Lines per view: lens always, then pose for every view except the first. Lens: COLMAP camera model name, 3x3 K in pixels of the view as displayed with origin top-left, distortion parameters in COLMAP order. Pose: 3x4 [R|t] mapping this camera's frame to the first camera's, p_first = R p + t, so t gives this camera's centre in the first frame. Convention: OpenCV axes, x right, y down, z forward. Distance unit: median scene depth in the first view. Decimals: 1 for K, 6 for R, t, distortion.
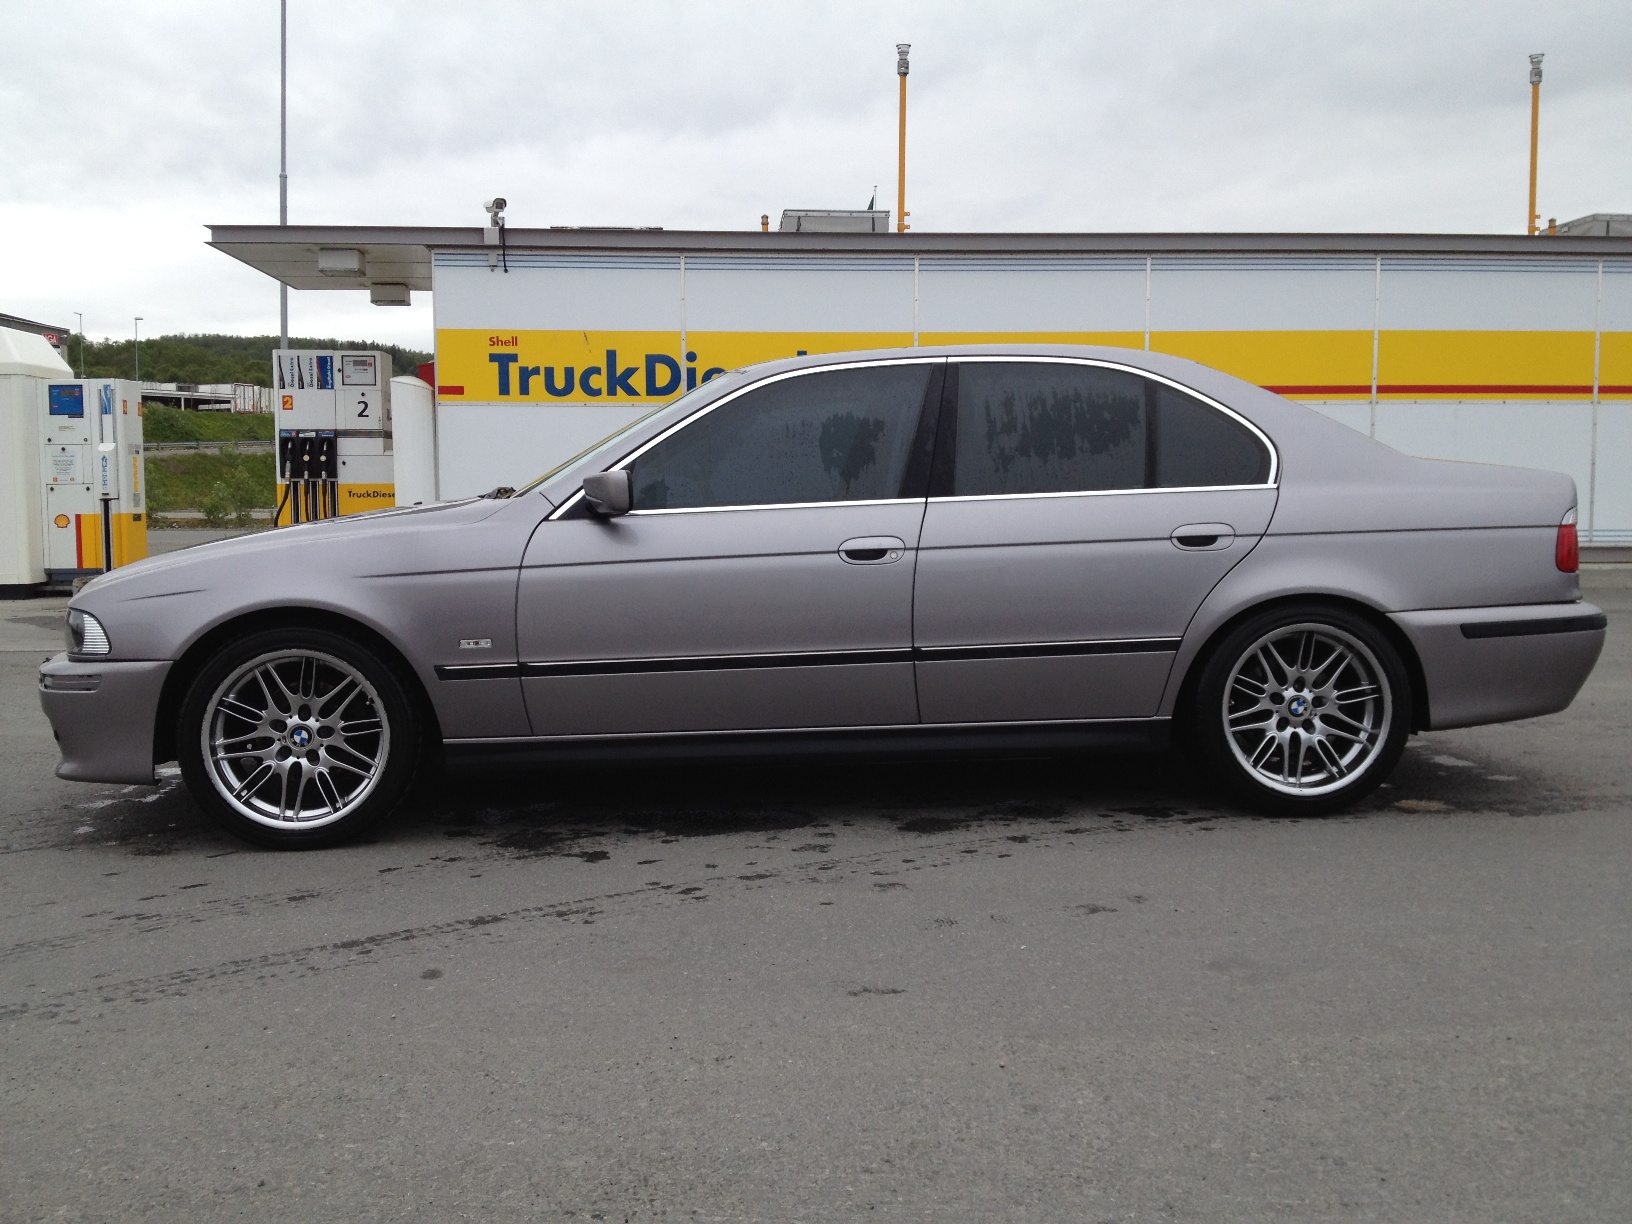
lens RADIAL K [[1581.6, 0, 824.1], [0, 1581.6, 594.5], [0, 0, 1]] dist [0.117954, -0.281802]
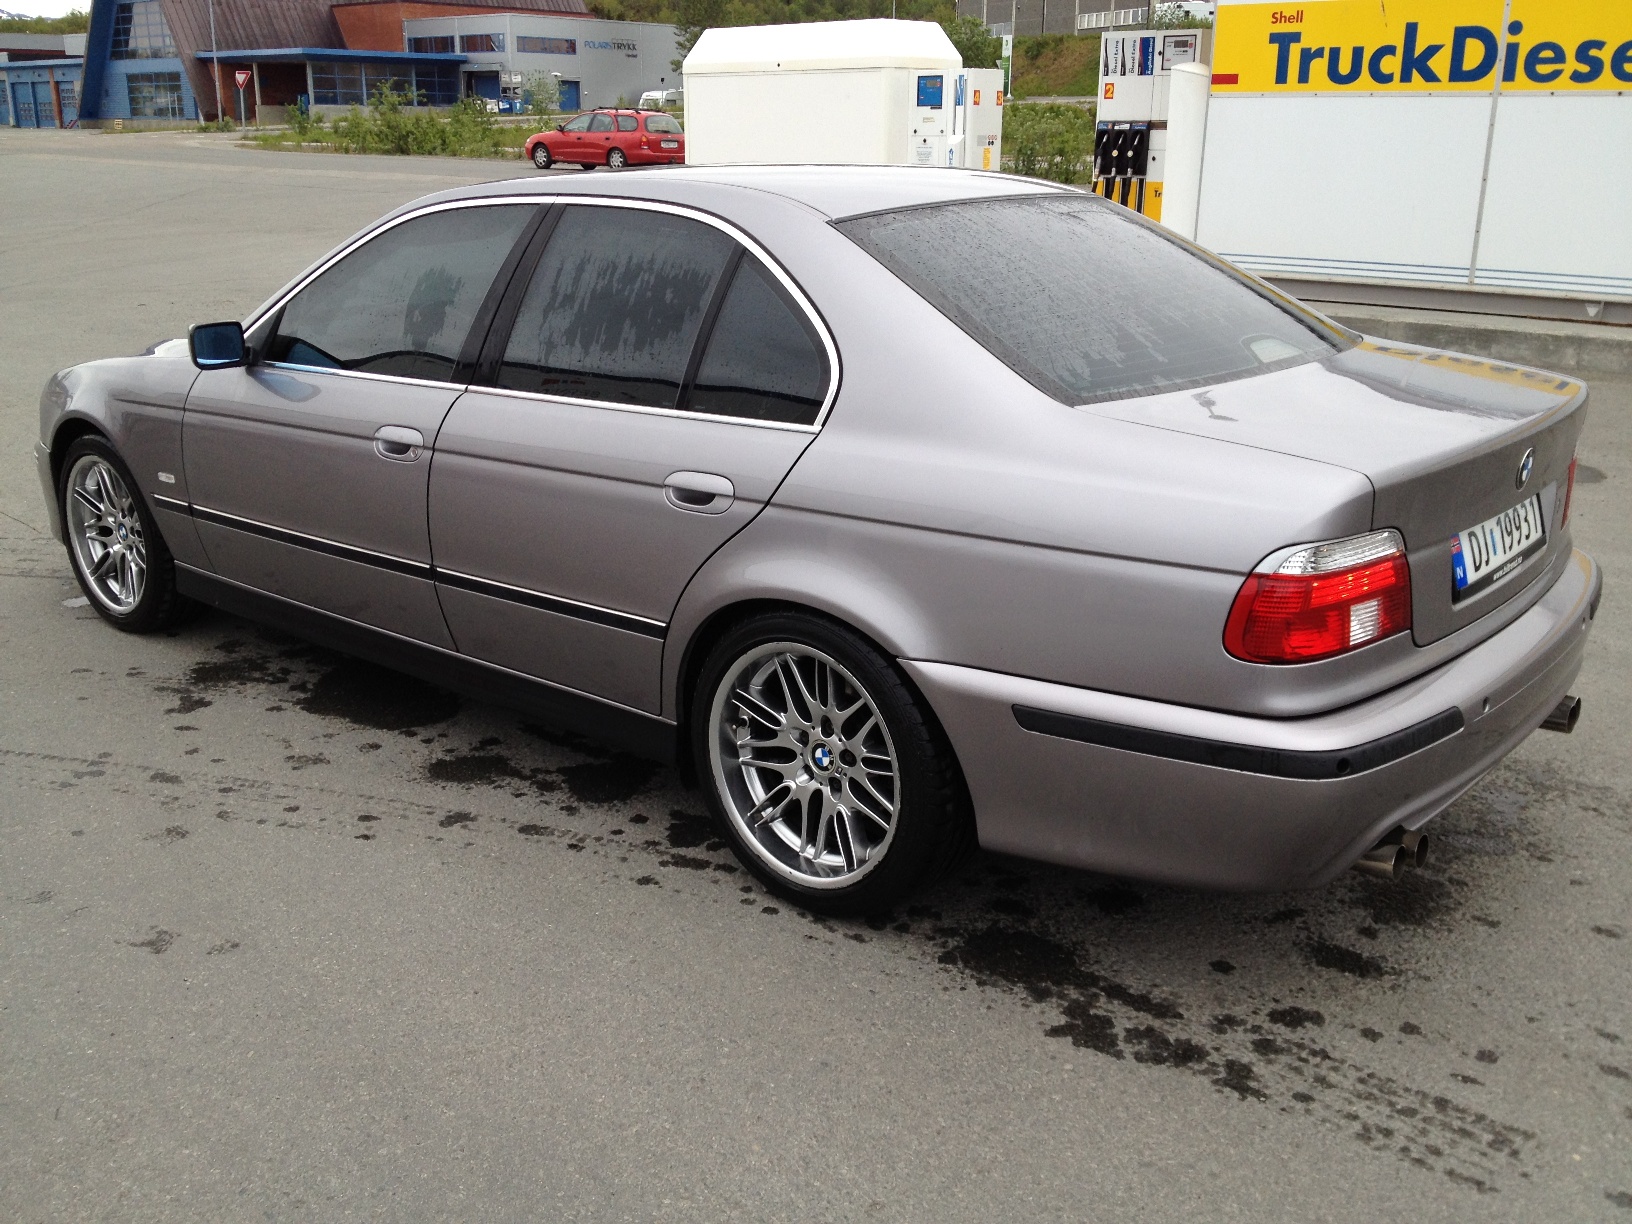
lens RADIAL K [[1569.5, 0, 780.2], [0, 1569.5, 602.7], [0, 0, 1]] dist [0.097333, -0.164709]
pose [[0.686836, 0.219902, -0.692747, 0.263660], [-0.054210, 0.965976, 0.252887, -0.057956], [0.724788, -0.136138, 0.675388, 0.195049]]
